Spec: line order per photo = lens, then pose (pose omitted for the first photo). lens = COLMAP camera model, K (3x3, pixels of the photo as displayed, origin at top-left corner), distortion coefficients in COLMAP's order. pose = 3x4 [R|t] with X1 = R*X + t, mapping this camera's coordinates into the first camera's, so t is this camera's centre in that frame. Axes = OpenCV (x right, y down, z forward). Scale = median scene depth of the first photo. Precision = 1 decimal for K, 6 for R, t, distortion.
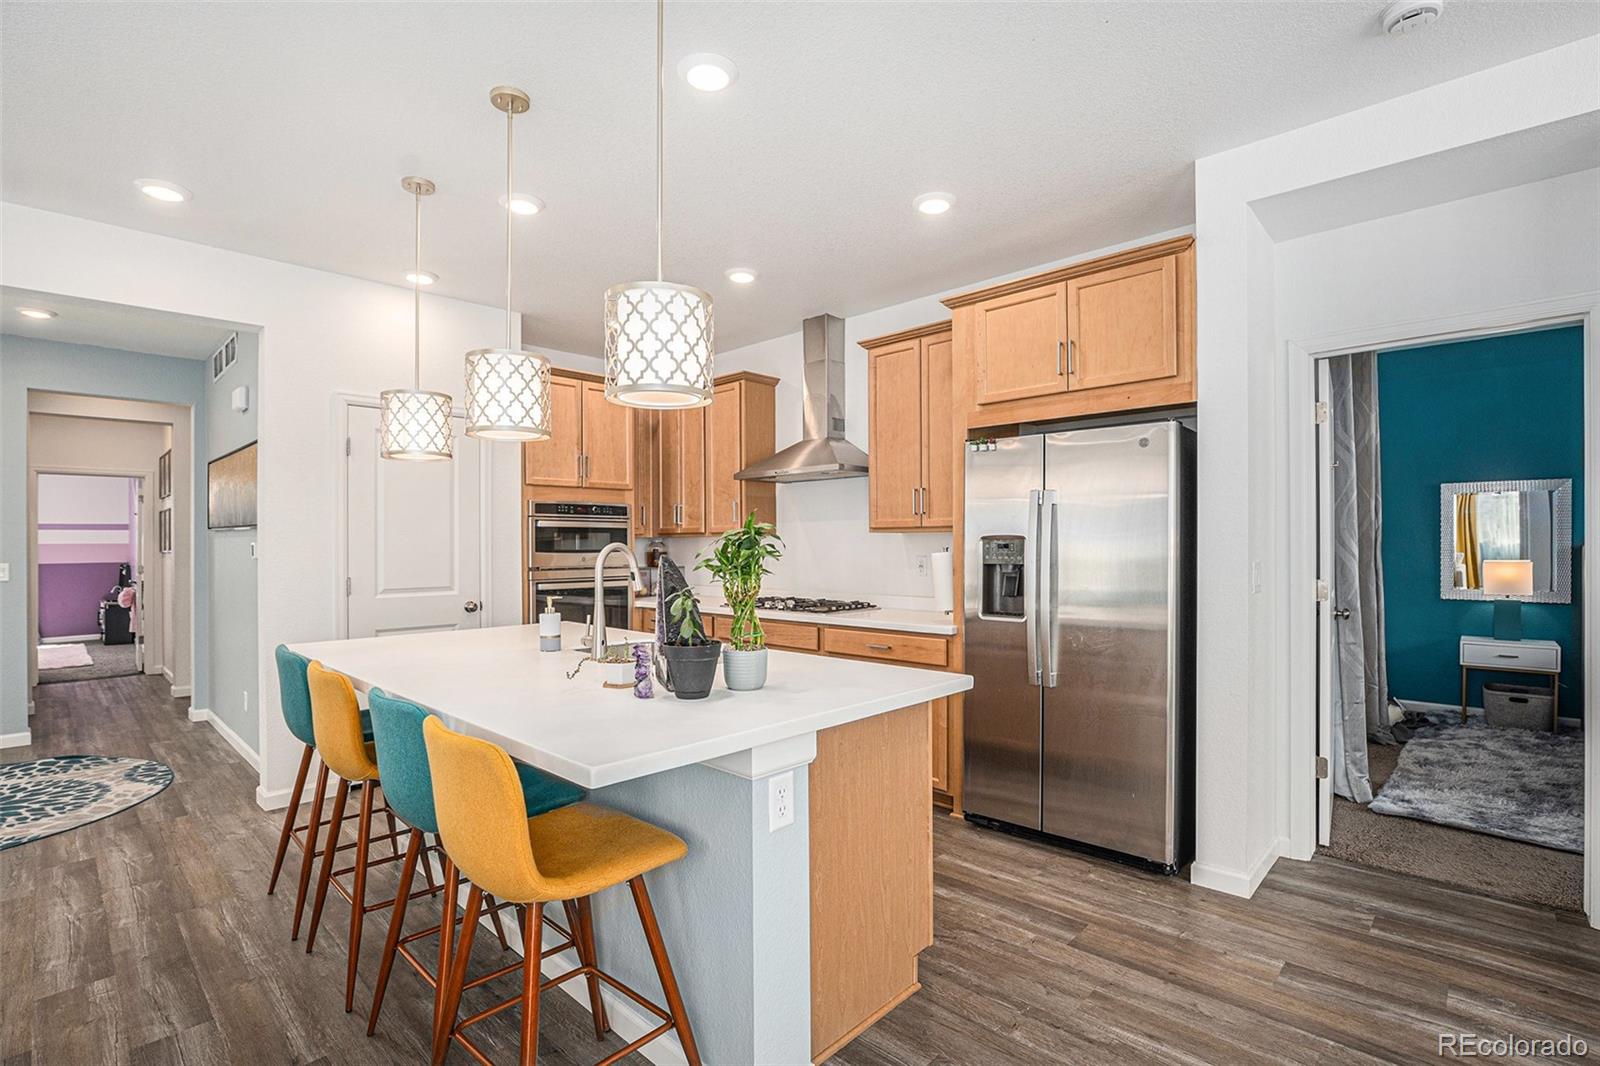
lens RADIAL K [[744.6, 0, 798.6], [0, 744.6, 542.8], [0, 0, 1]] dist [-0.031703, 0.003242]
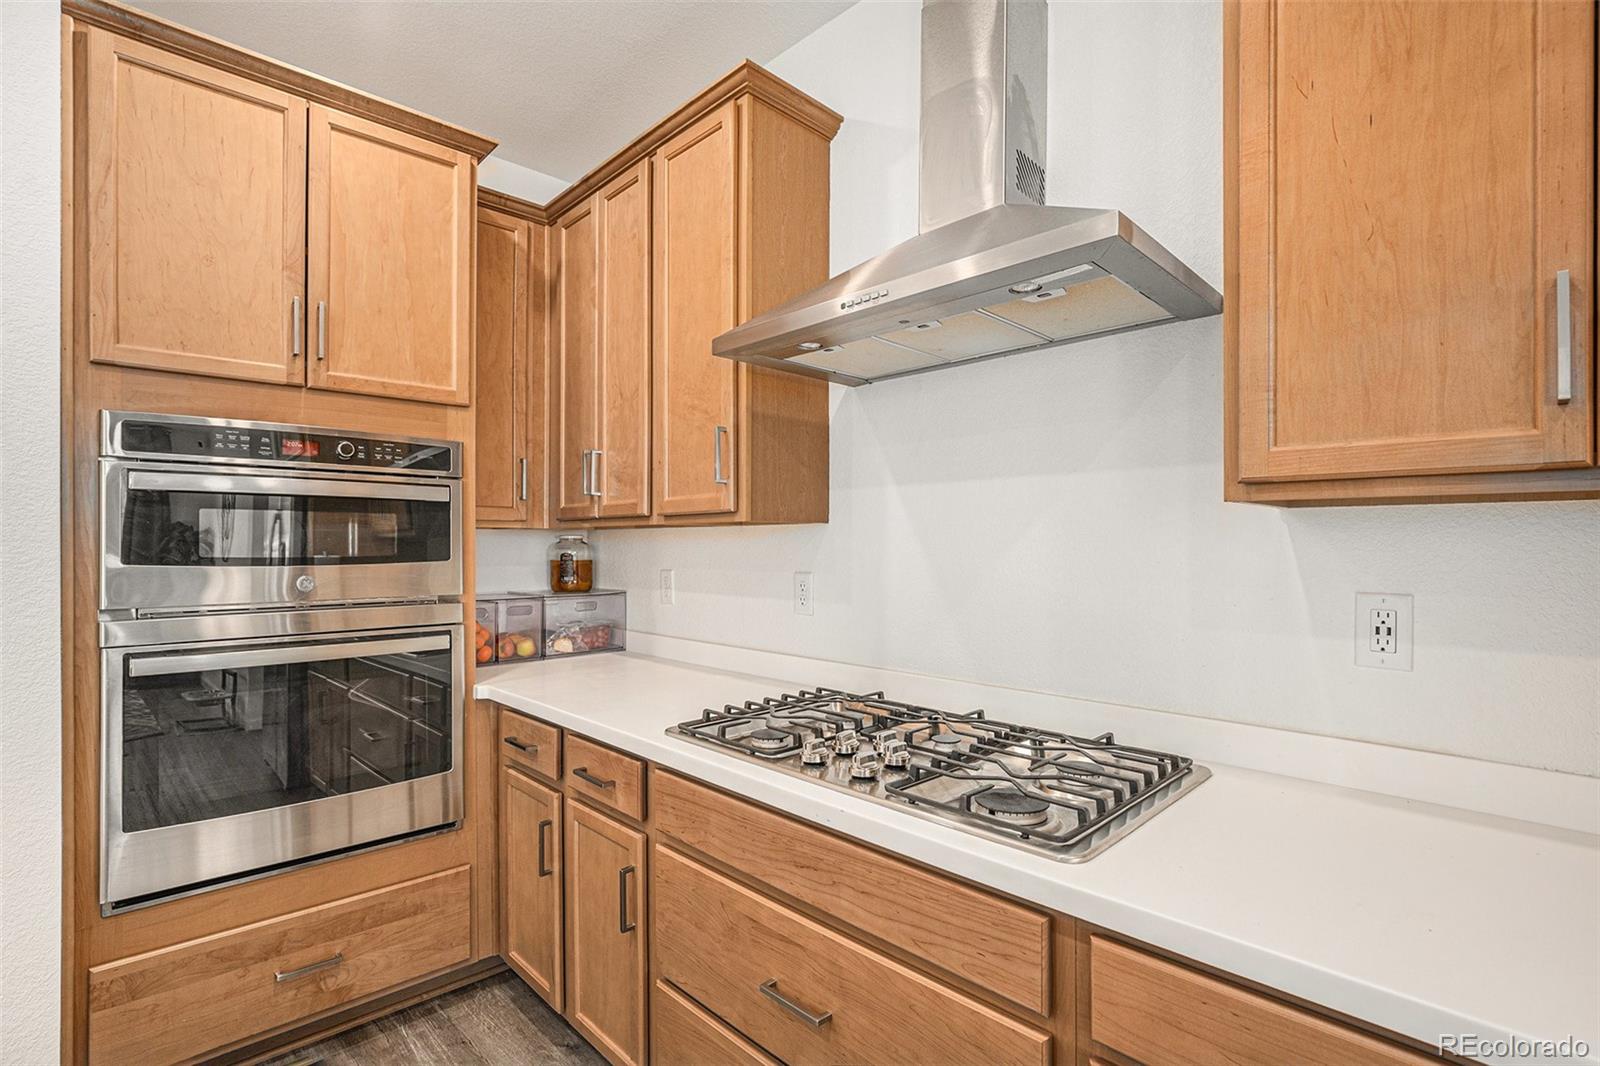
lens RADIAL K [[744.6, 0, 799.6], [0, 744.6, 544.2], [0, 0, 1]] dist [-0.031703, 0.003242]
pose [[0.999454, 0.005243, -0.032622, -0.034892], [-0.005185, 0.999985, 0.001854, 0.000731], [0.032632, -0.001684, 0.999466, 0.640427]]
